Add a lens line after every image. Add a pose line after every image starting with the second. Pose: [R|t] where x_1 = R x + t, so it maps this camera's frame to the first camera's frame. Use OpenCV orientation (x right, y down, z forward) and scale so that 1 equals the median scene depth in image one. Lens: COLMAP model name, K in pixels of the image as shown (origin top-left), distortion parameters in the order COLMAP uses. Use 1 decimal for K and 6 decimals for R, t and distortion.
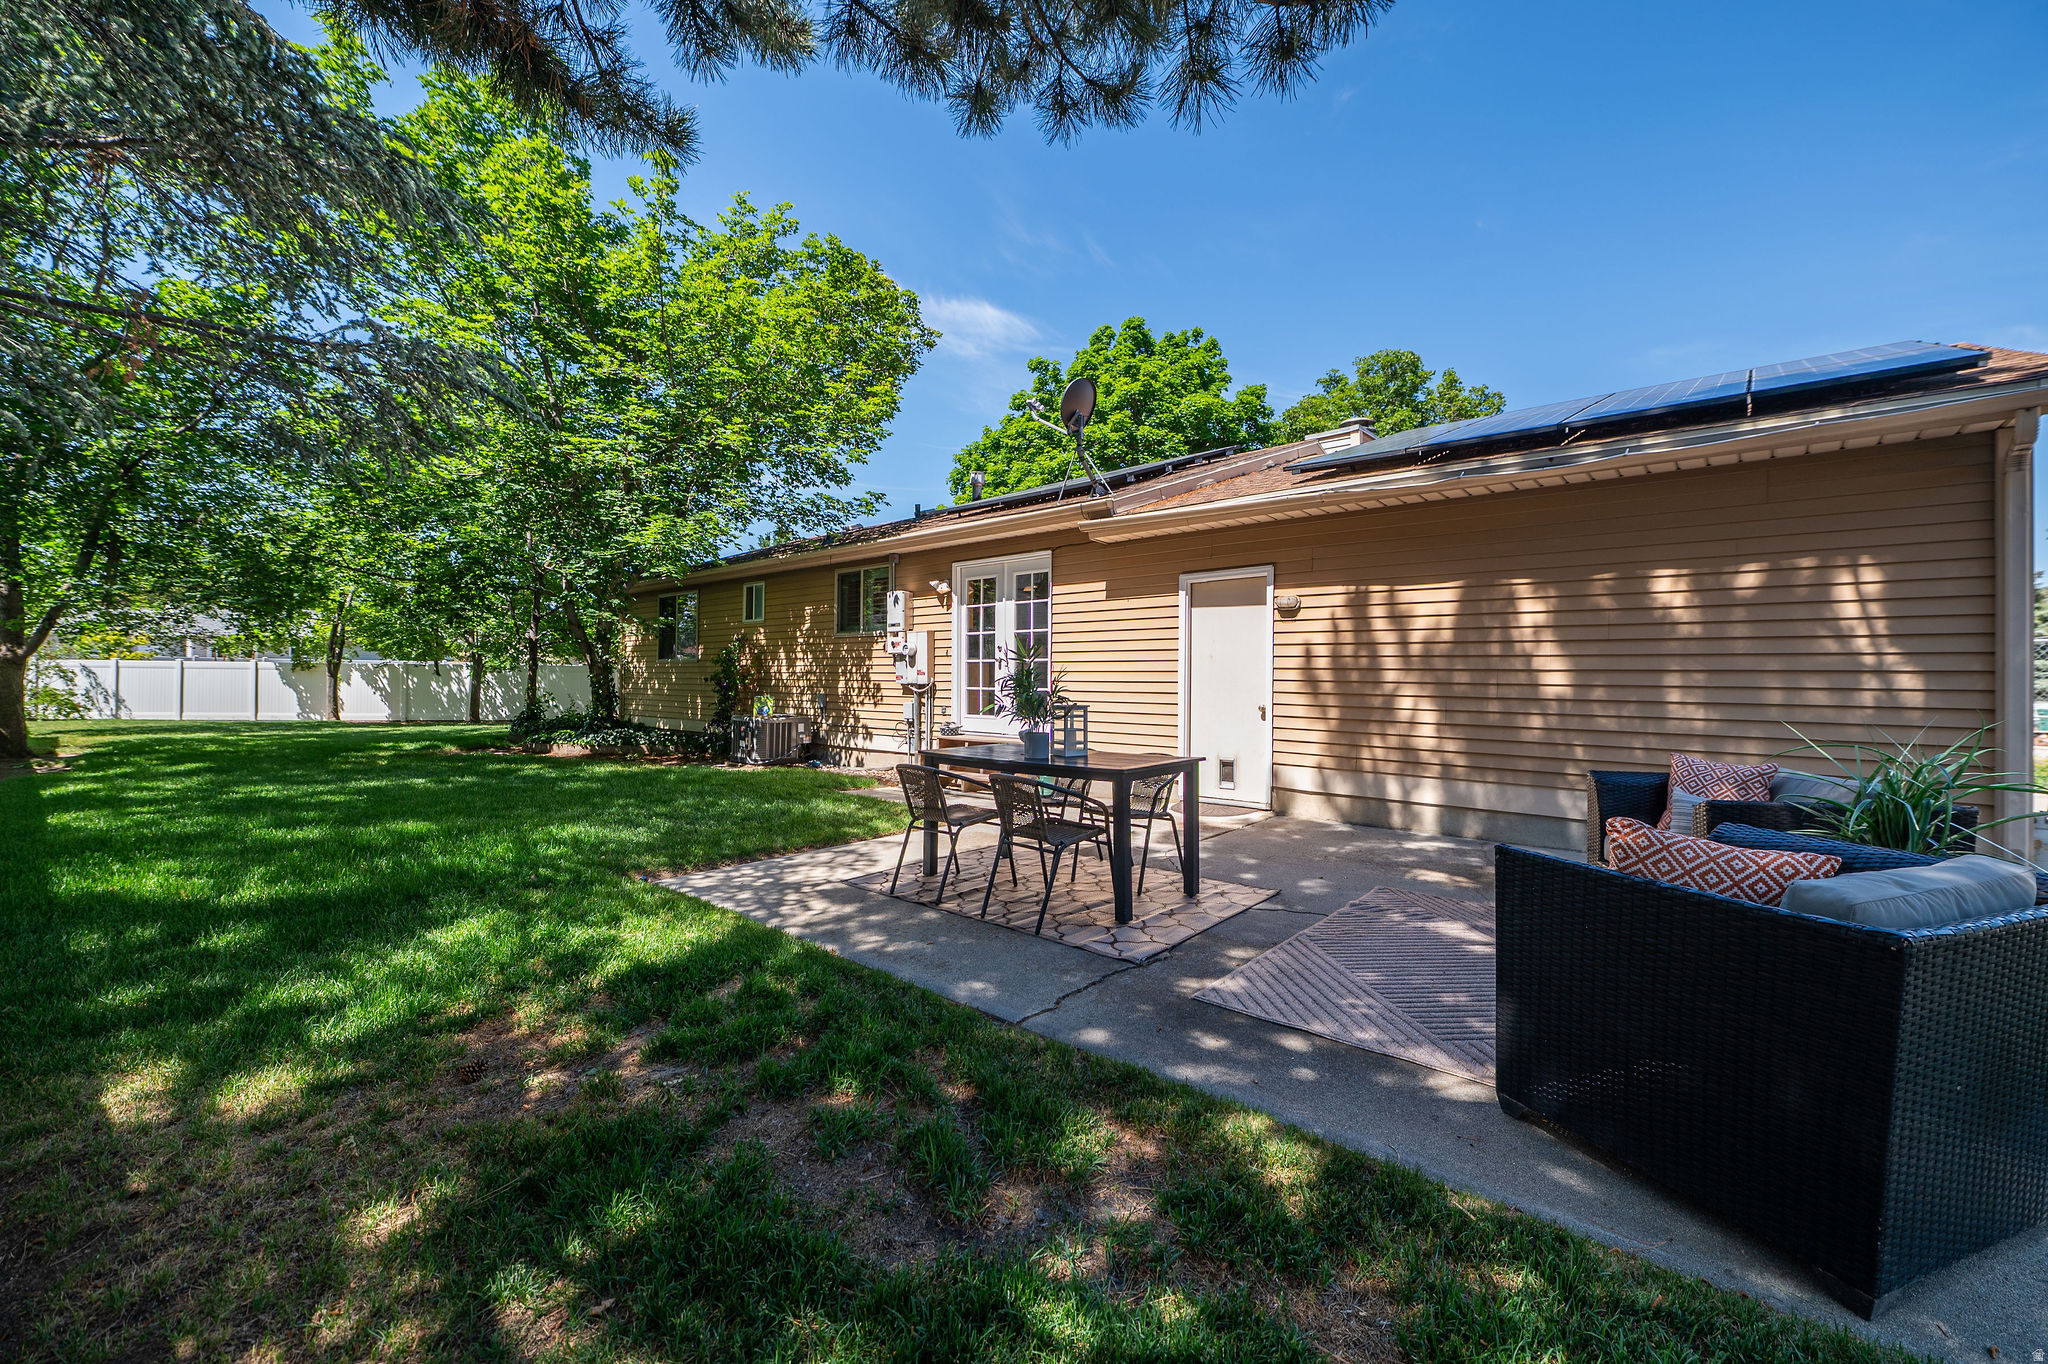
lens RADIAL K [[834.8, 0, 1038.0], [0, 834.8, 675.5], [0, 0, 1]] dist [-0.014566, -0.000987]
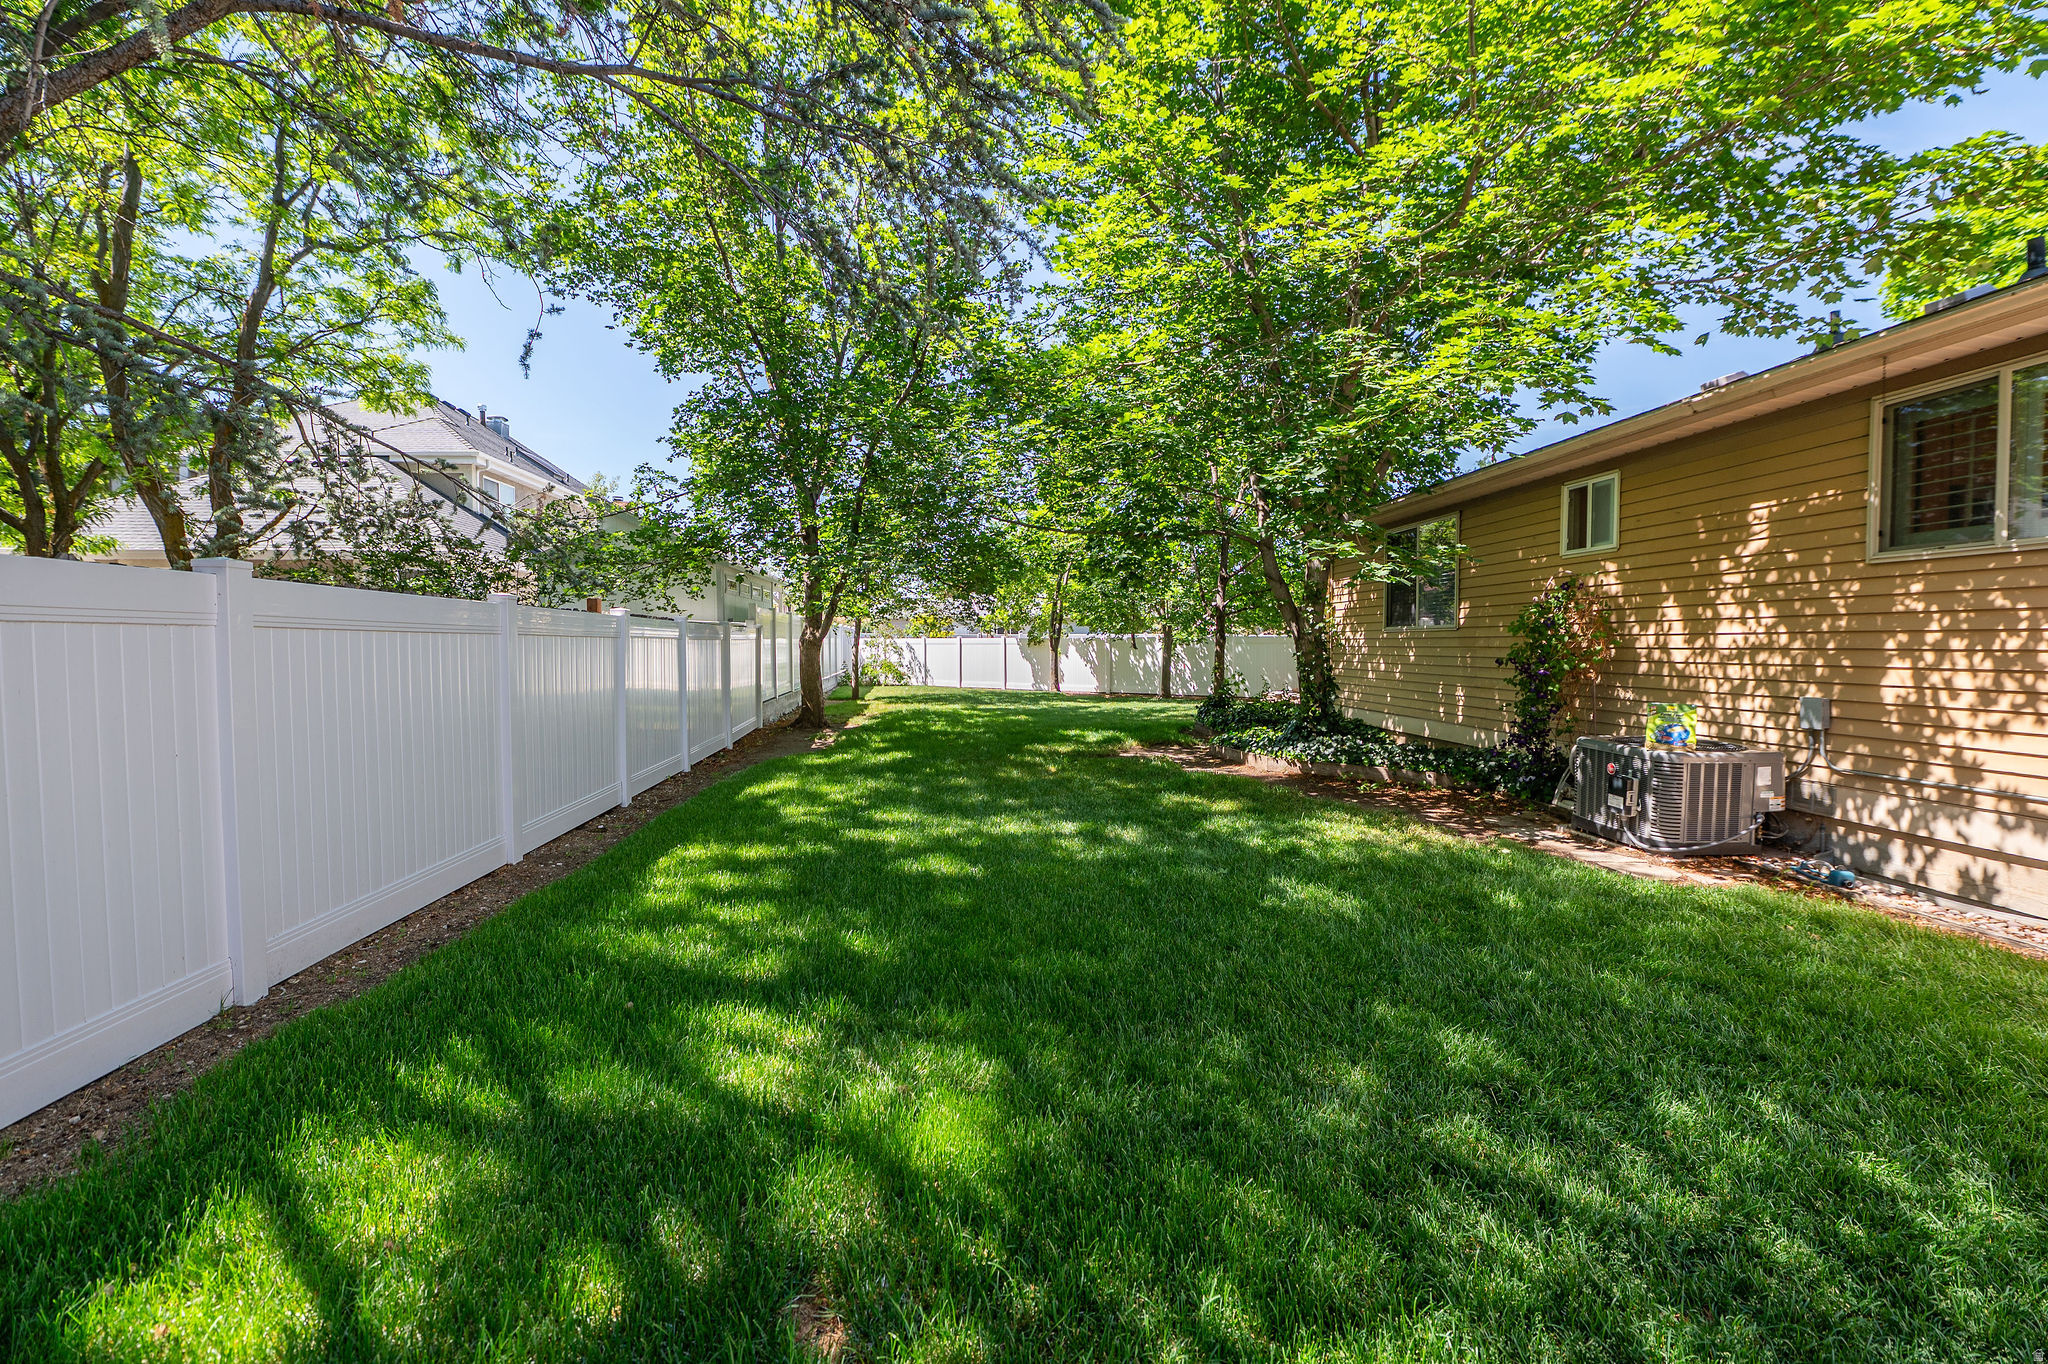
lens RADIAL K [[834.8, 0, 1031.9], [0, 834.8, 673.7], [0, 0, 1]] dist [-0.014566, -0.000987]
pose [[0.720803, 0.013007, -0.693018, -0.232911], [0.013529, 0.999369, 0.032828, -0.009247], [0.693008, -0.033038, 0.720172, 0.375926]]
